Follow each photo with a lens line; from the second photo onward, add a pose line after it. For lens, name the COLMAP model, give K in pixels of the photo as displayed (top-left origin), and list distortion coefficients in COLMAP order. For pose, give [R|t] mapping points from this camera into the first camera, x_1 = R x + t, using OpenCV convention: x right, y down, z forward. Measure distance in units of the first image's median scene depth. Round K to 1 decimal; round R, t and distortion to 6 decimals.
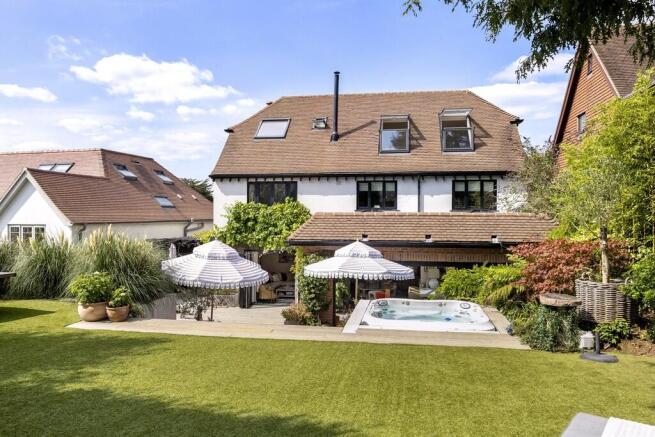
lens RADIAL K [[467.3, 0, 327.6], [0, 467.3, 218.0], [0, 0, 1]] dist [0.002033, 0.000697]
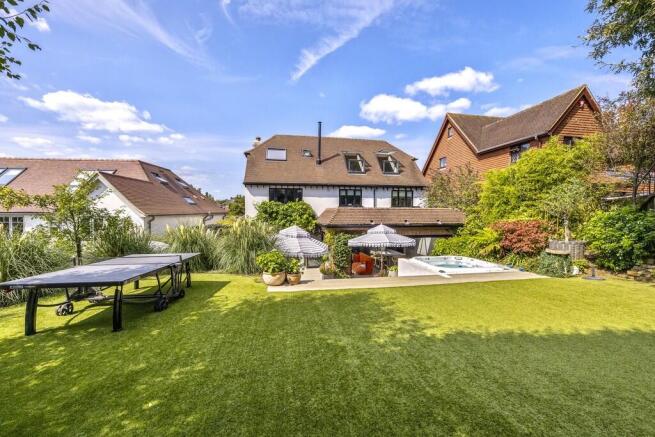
lens RADIAL K [[268.3, 0, 327.9], [0, 268.3, 219.3], [0, 0, 1]] dist [0.005883, -0.002269]
pose [[0.939864, -0.010547, 0.341385, -0.304208], [0.001954, 0.999673, 0.025507, 0.004047], [-0.341542, -0.023306, 0.939577, 0.106640]]
